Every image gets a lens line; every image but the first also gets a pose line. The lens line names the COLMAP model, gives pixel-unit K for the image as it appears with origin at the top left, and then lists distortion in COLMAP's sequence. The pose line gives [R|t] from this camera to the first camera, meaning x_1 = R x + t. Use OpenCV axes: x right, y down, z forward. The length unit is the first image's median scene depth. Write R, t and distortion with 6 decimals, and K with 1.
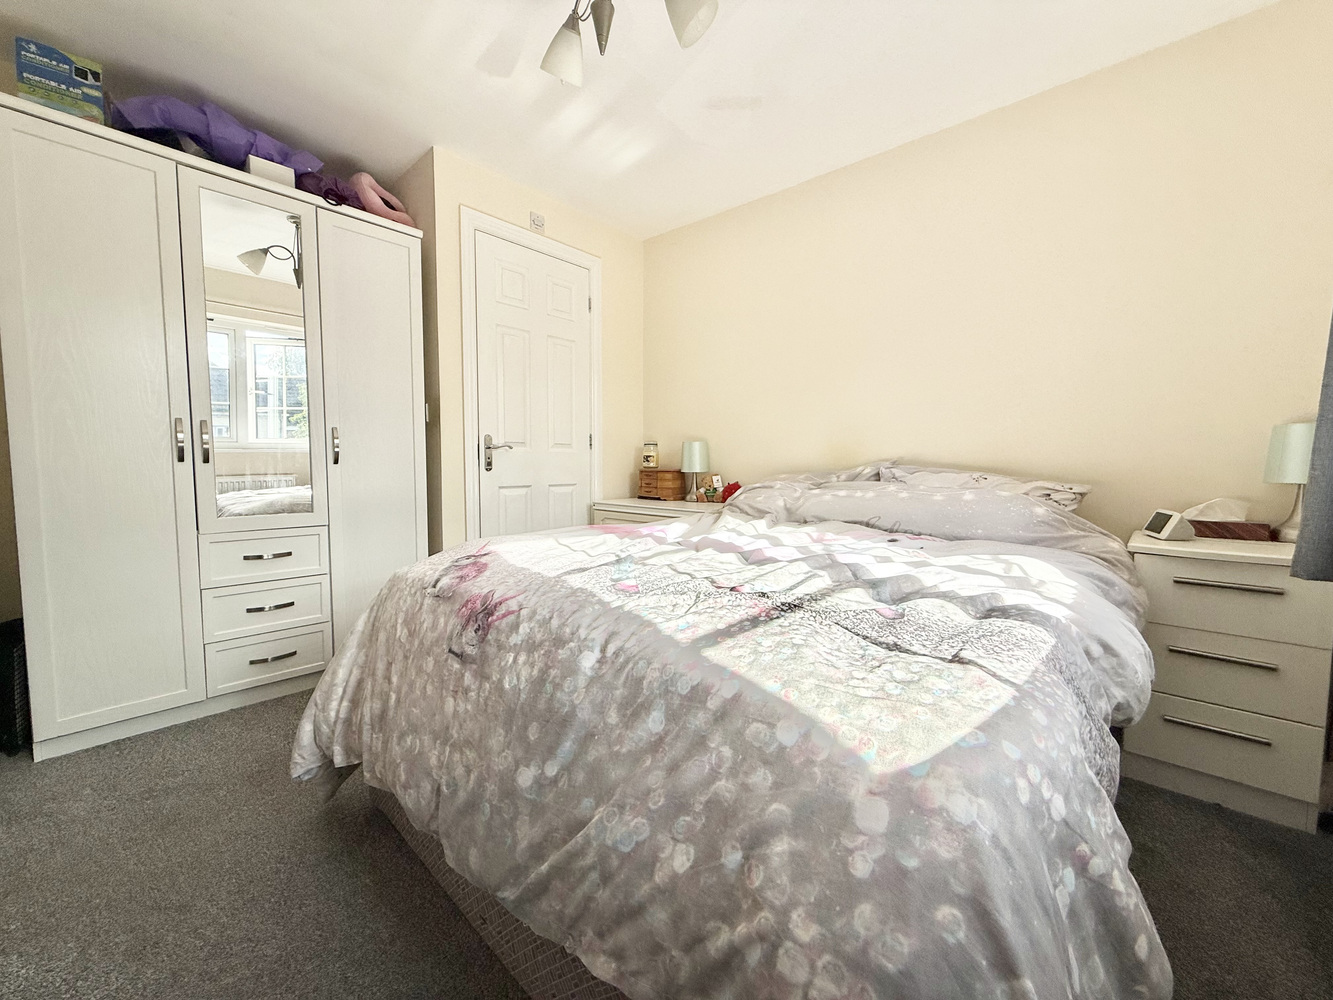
lens RADIAL K [[530.7, 0, 659.7], [0, 530.7, 497.6], [0, 0, 1]] dist [0.000798, -0.000302]
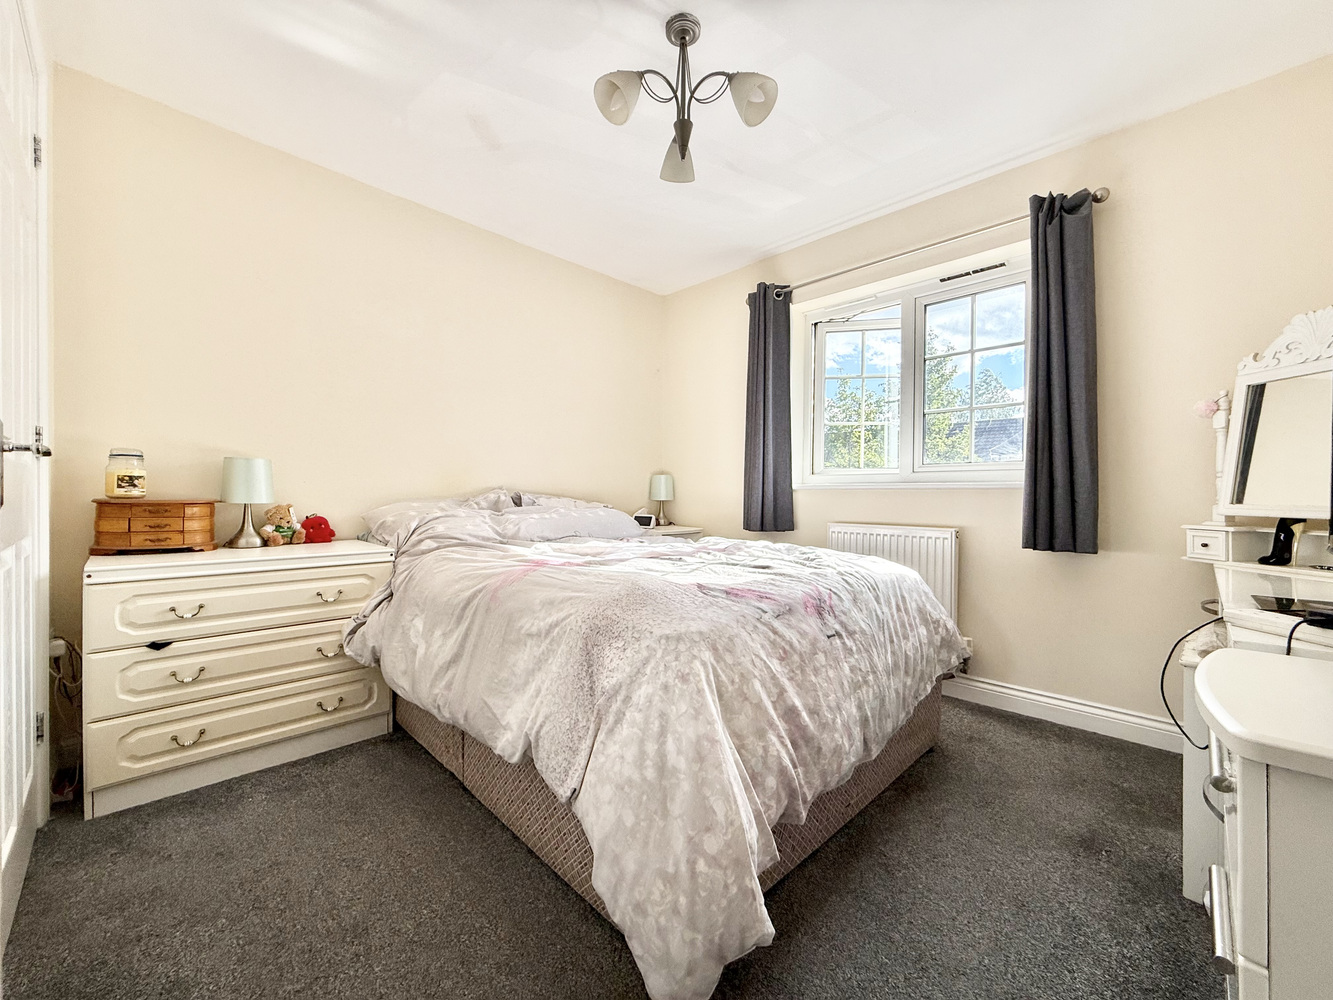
lens RADIAL K [[530.7, 0, 660.0], [0, 530.7, 500.1], [0, 0, 1]] dist [0.000798, -0.000302]
pose [[0.040566, -0.011733, 0.999108, -0.593389], [0.057426, 0.998306, 0.009392, -0.029816], [-0.997525, 0.056994, 0.041171, 0.463337]]
